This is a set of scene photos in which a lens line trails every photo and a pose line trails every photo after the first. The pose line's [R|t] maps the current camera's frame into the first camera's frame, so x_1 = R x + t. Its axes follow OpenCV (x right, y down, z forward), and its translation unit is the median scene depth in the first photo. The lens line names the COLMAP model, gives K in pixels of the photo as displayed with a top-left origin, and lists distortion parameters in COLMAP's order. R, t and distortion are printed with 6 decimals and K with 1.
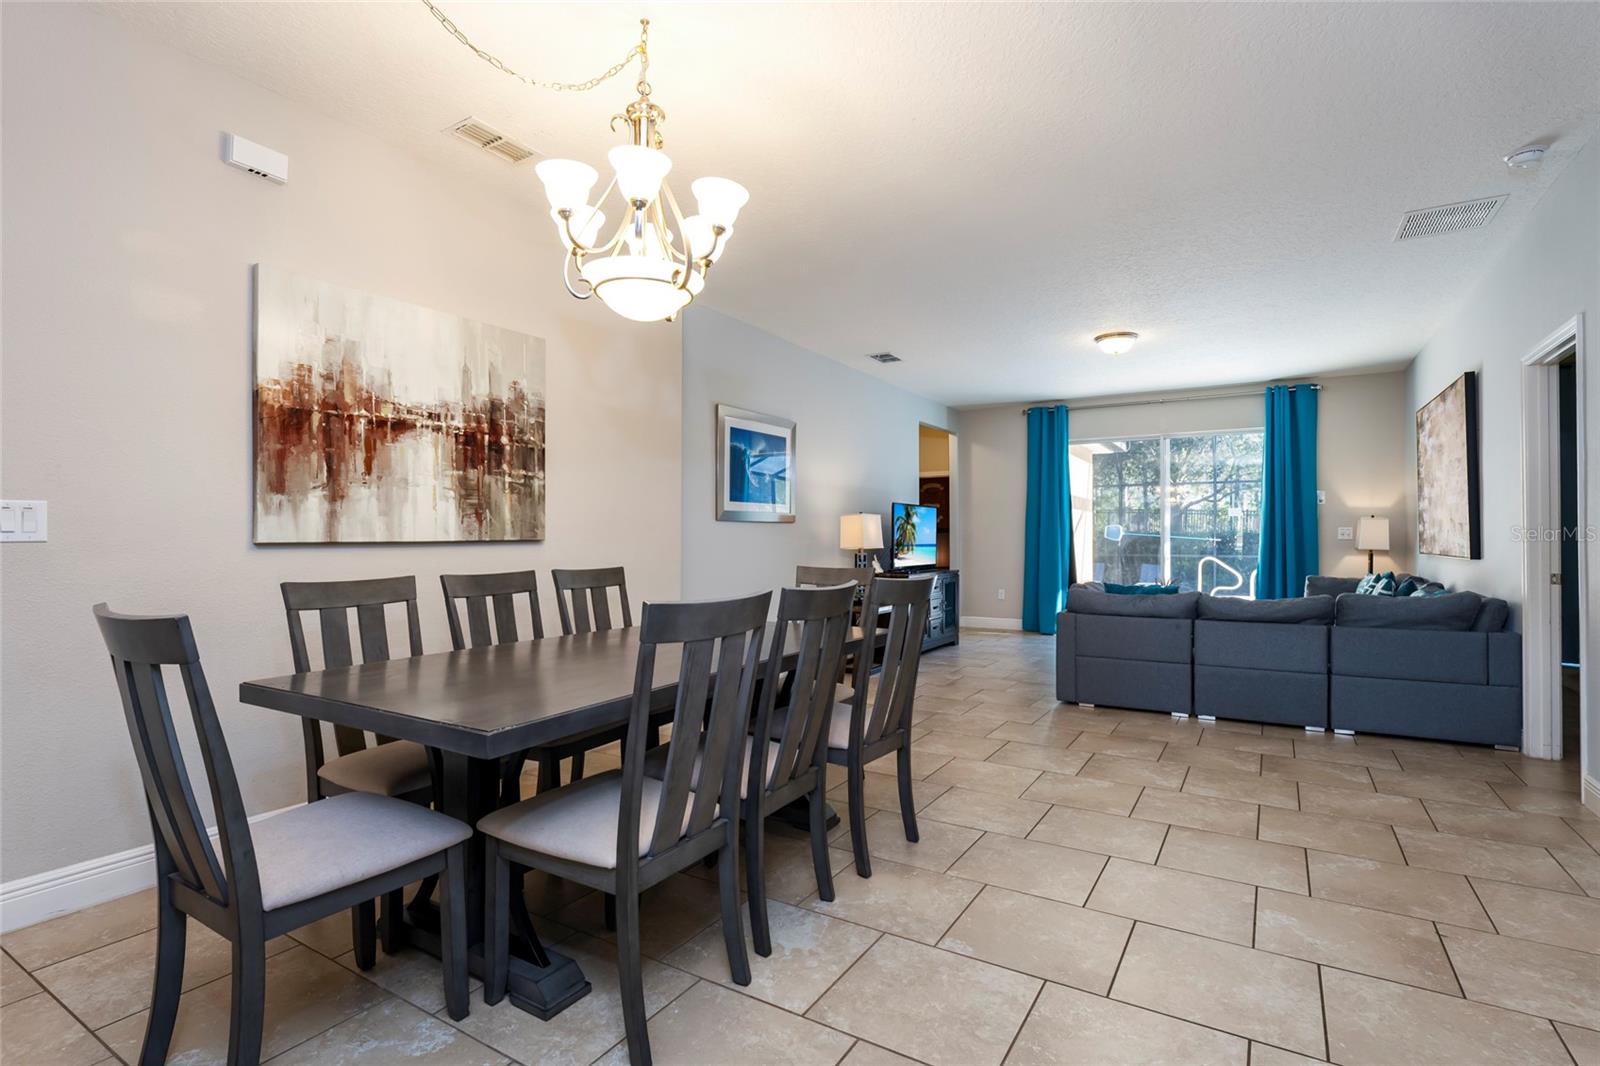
lens RADIAL K [[718.3, 0, 800.1], [0, 718.3, 528.5], [0, 0, 1]] dist [-0.000599, -0.000286]
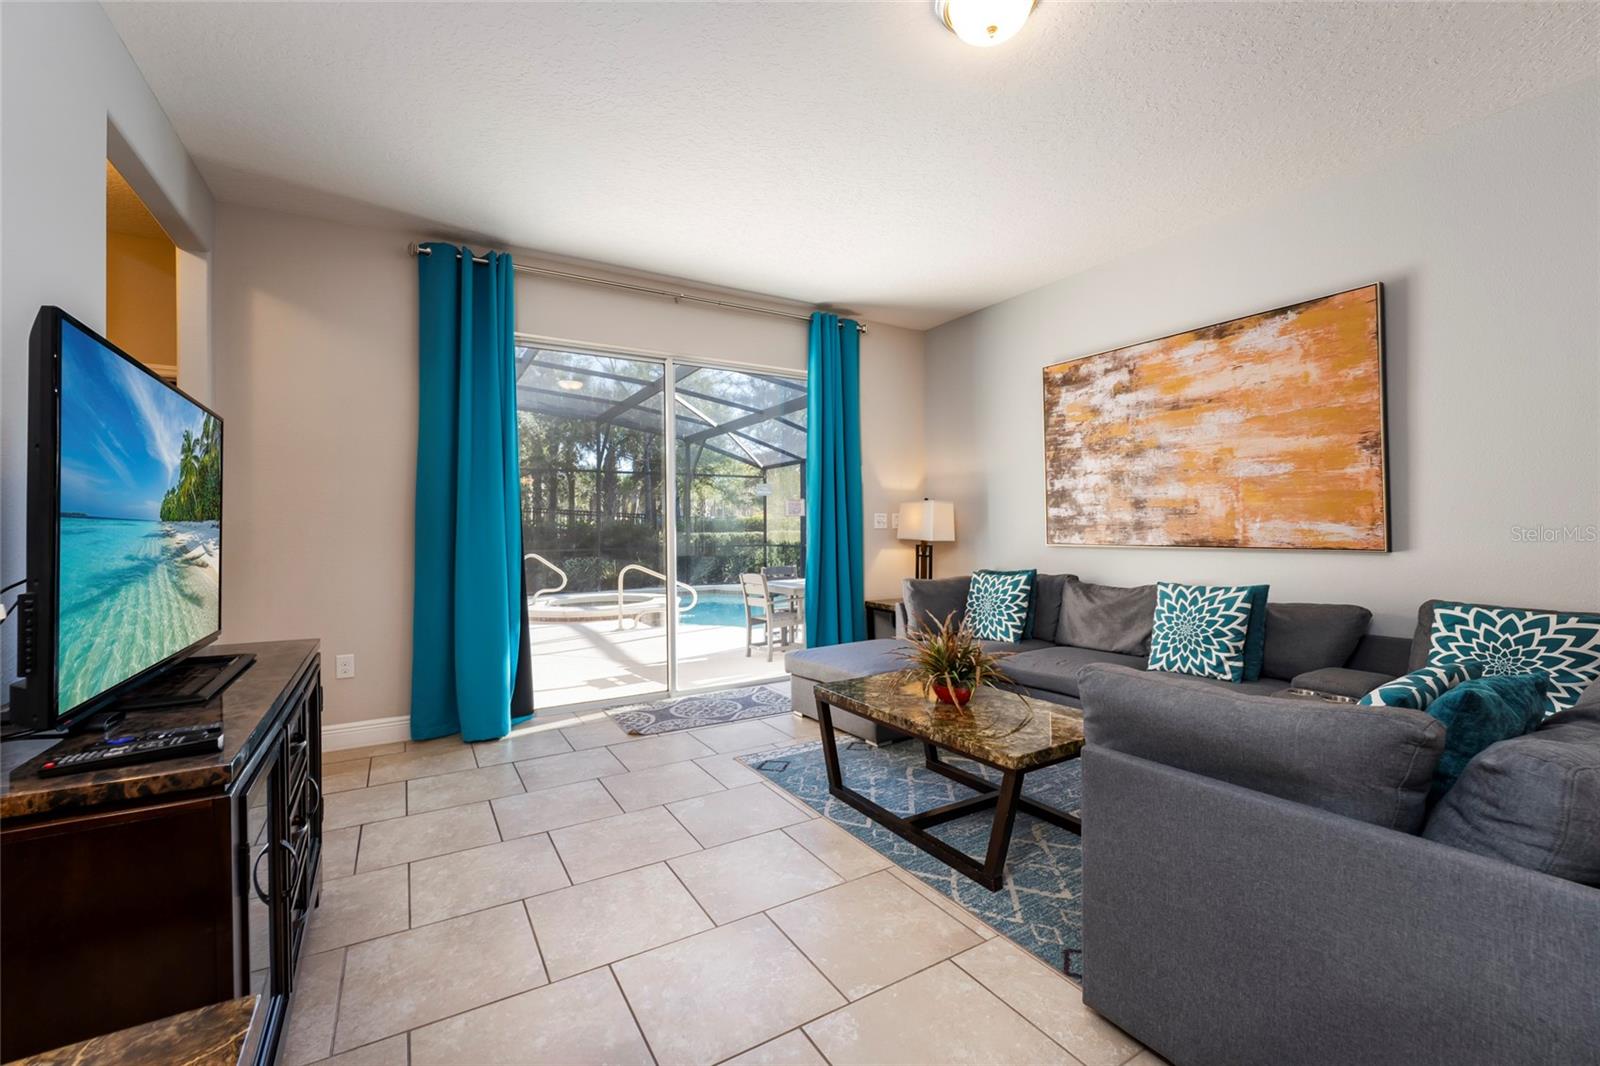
lens RADIAL K [[653.3, 0, 795.5], [0, 653.3, 525.6], [0, 0, 1]] dist [0.003249, 0.000183]
pose [[0.485415, -0.005360, 0.874267, 0.085278], [-0.002297, 0.999970, 0.007406, 0.006398], [-0.874281, -0.005603, 0.485388, 0.730254]]
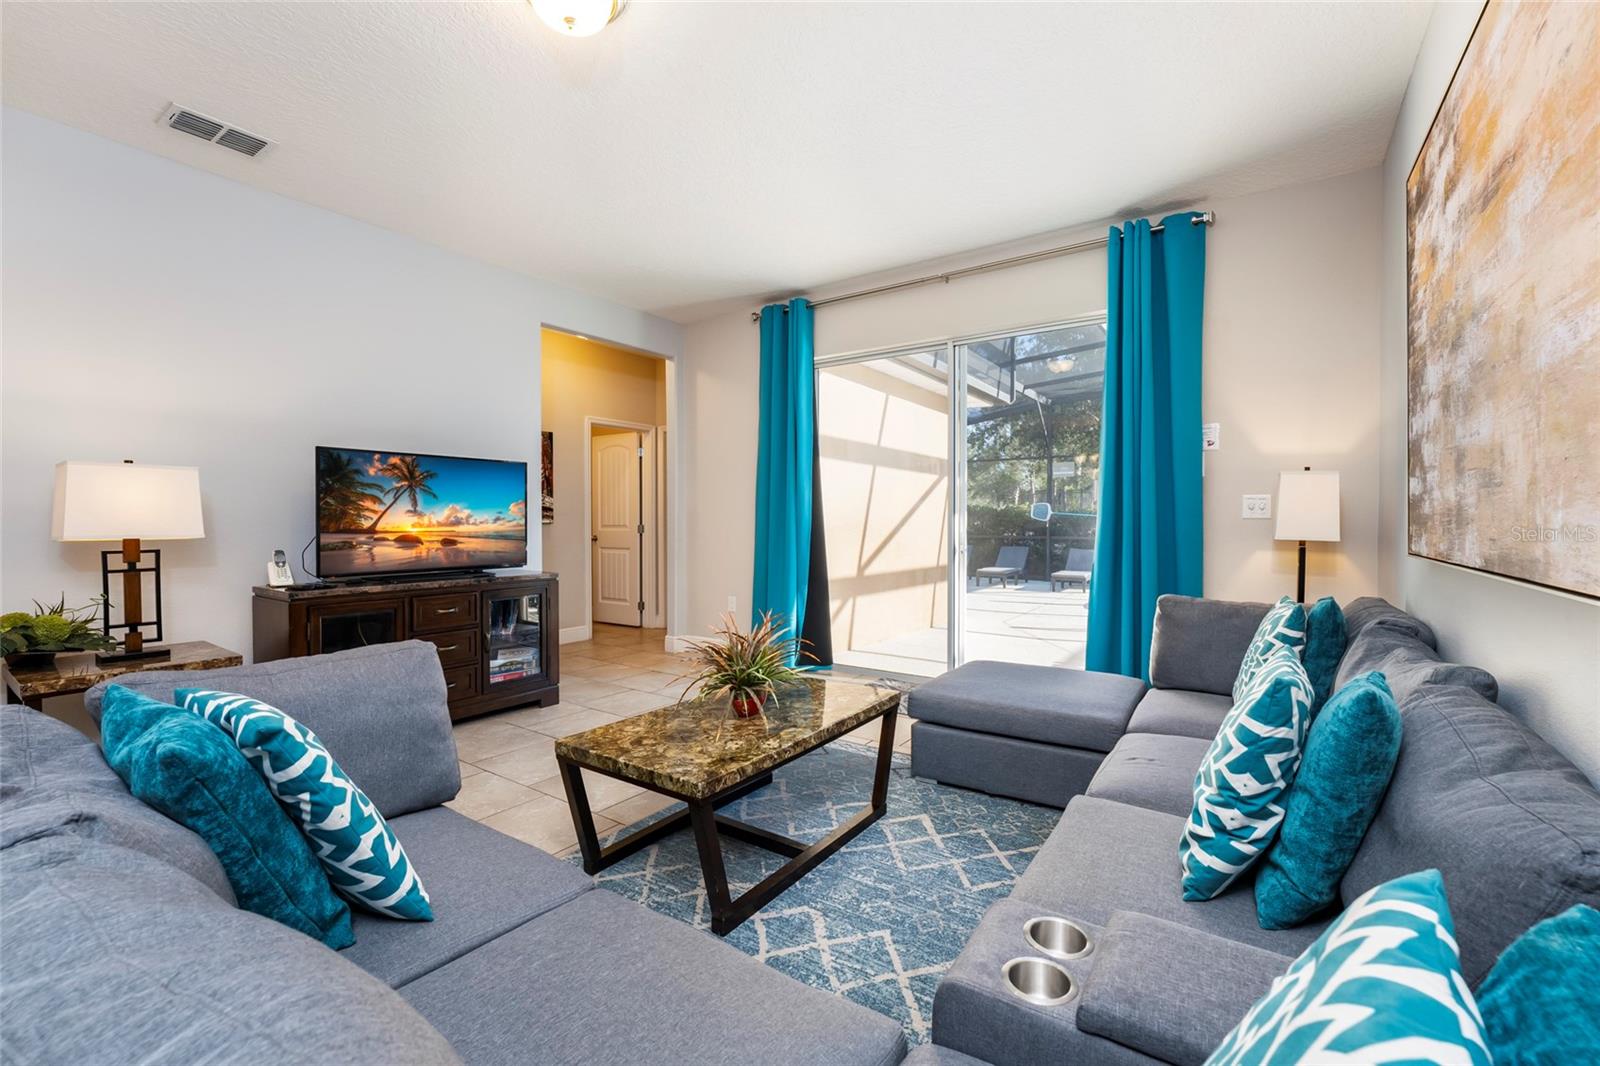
lens RADIAL K [[653.3, 0, 795.5], [0, 653.3, 525.6], [0, 0, 1]] dist [0.003249, 0.000183]
pose [[0.999089, -0.003242, -0.042561, 0.454754], [0.004209, 0.999735, 0.022640, 0.008330], [0.042477, -0.022799, 0.998837, 0.526549]]
